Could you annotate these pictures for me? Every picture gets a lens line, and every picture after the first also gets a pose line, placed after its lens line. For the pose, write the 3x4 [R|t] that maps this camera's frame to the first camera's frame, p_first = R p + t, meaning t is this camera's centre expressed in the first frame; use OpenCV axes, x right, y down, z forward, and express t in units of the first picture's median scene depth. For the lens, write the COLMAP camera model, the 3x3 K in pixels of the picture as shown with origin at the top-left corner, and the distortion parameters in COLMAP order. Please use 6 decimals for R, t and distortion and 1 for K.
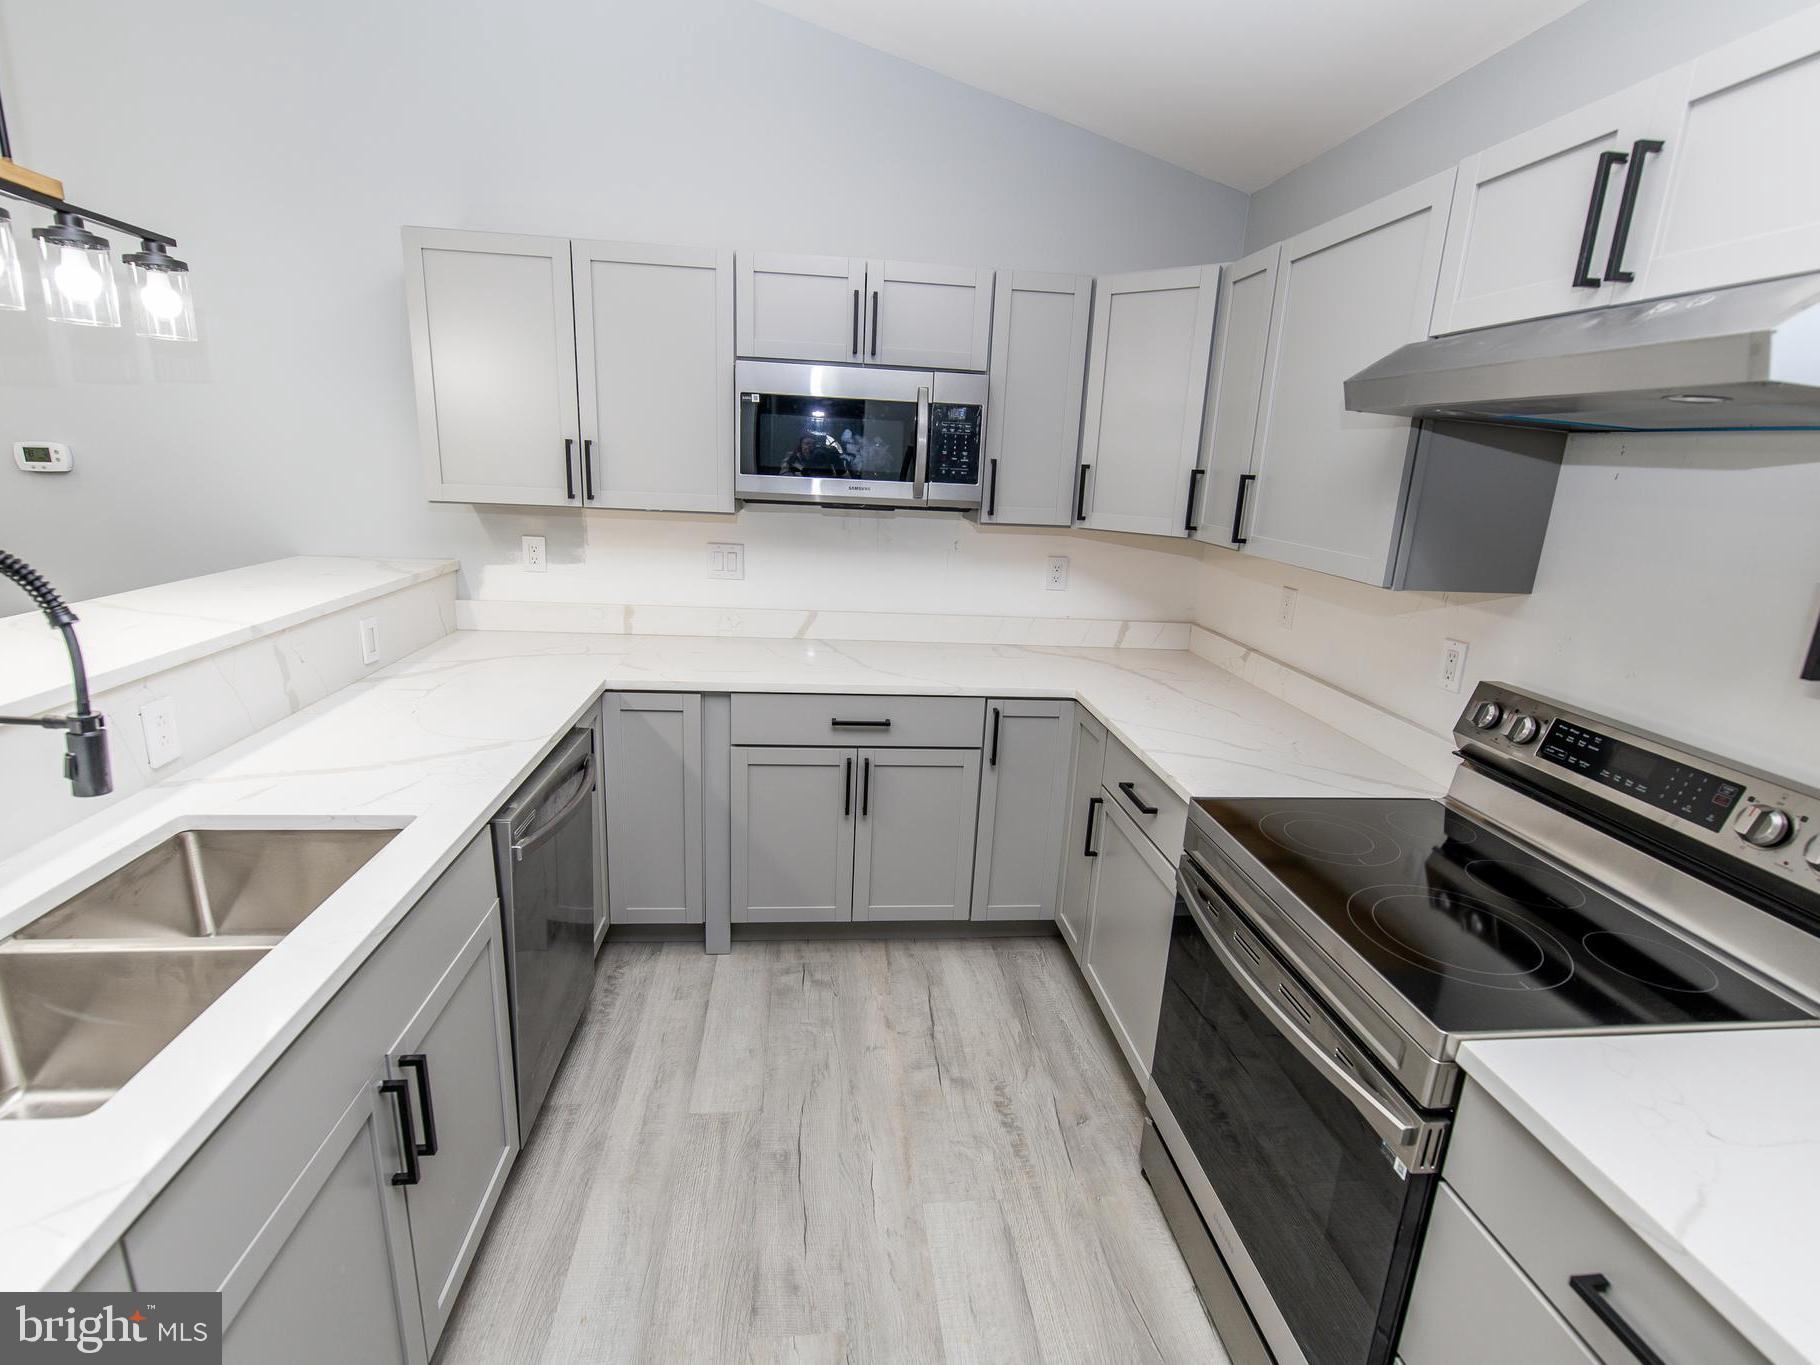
lens RADIAL K [[876.7, 0, 911.9], [0, 876.7, 684.3], [0, 0, 1]] dist [0.000719, -0.000684]
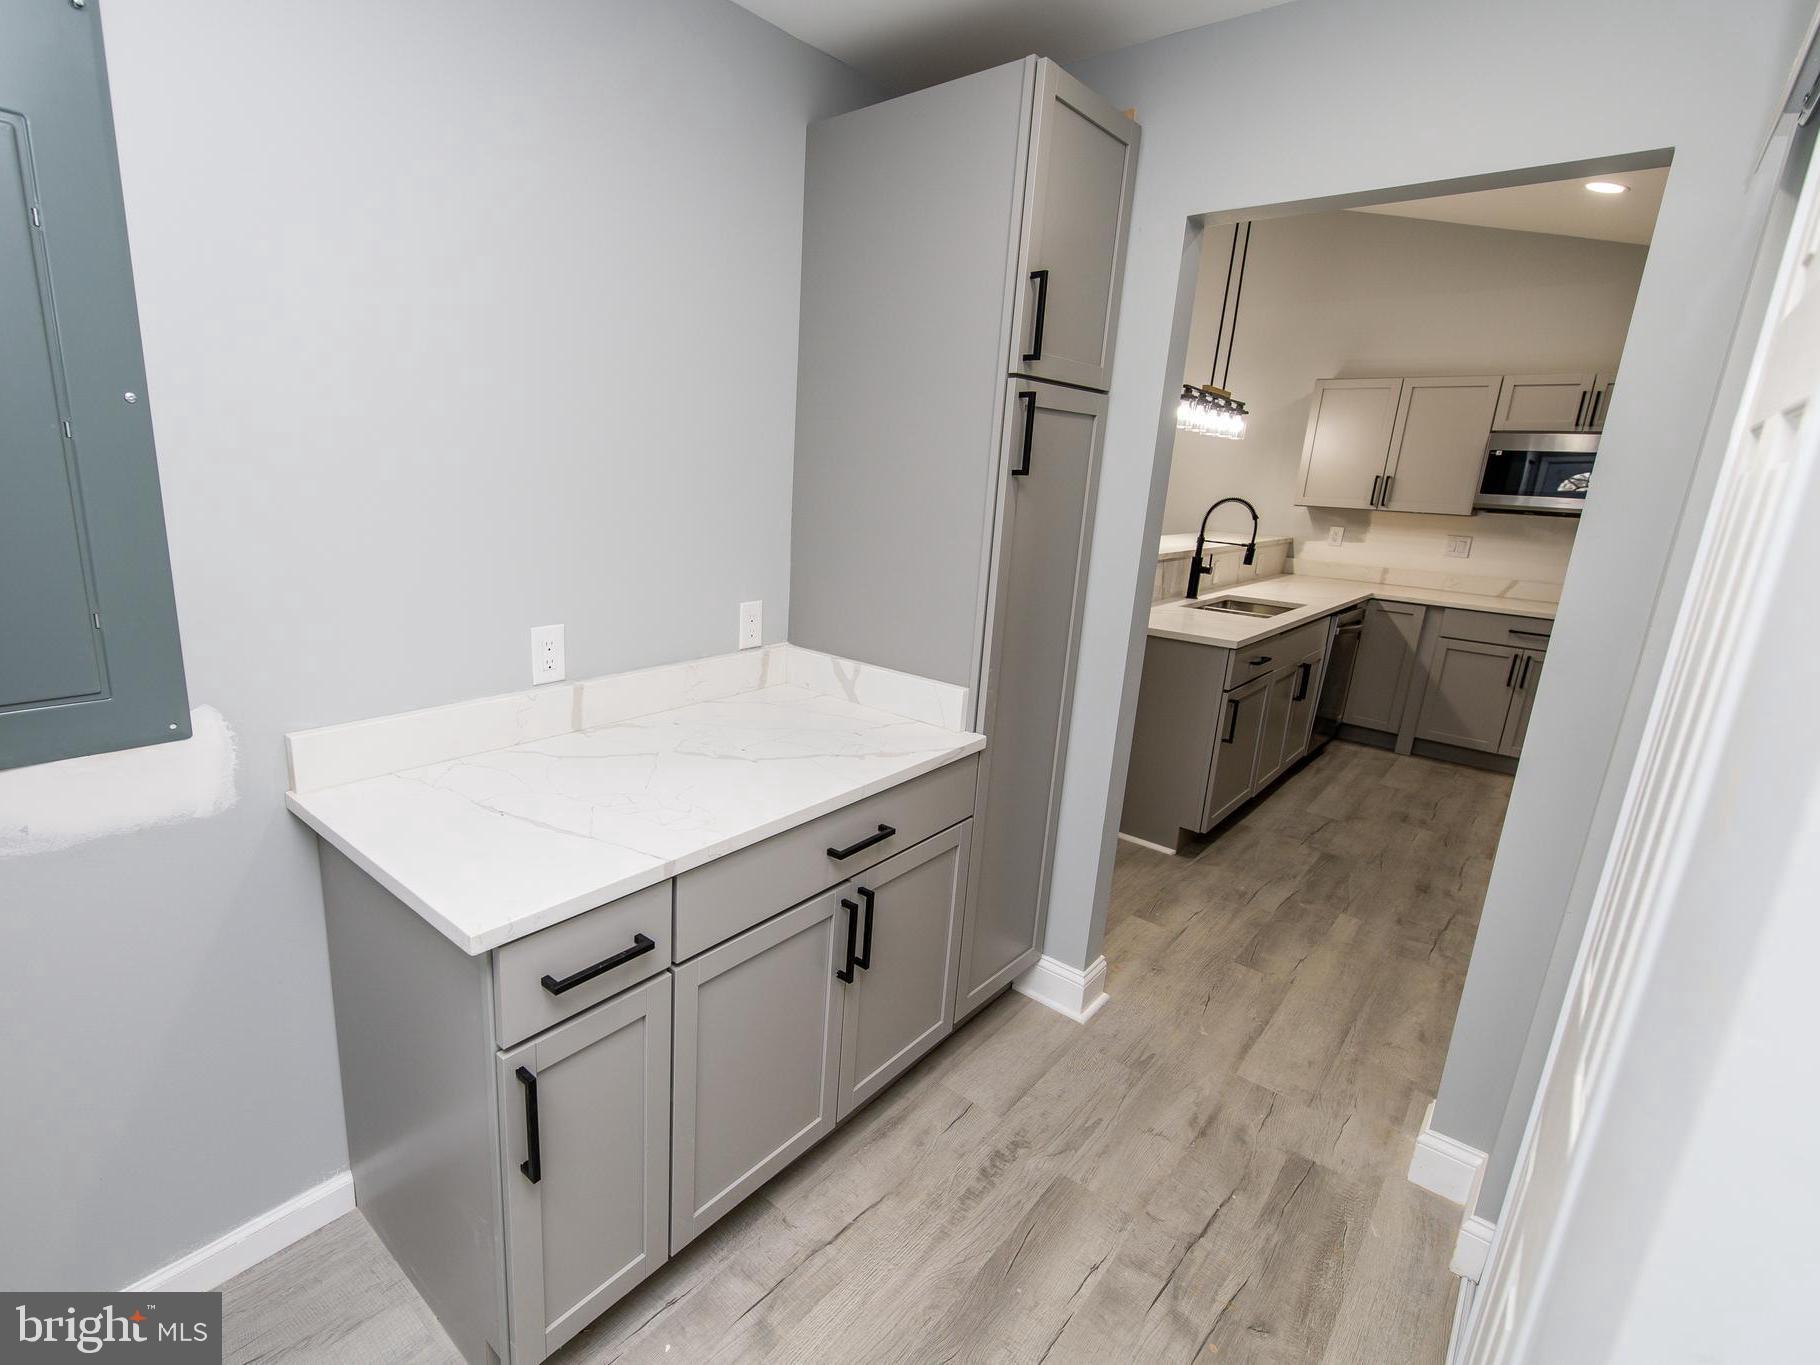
lens RADIAL K [[876.7, 0, 796.1], [0, 876.7, 686.4], [0, 0, 1]] dist [0.000719, -0.000684]
pose [[0.660011, 0.171129, -0.731506, 0.272485], [-0.204292, 0.977900, 0.044445, 0.365900], [0.722946, 0.120107, 0.680385, -1.236957]]
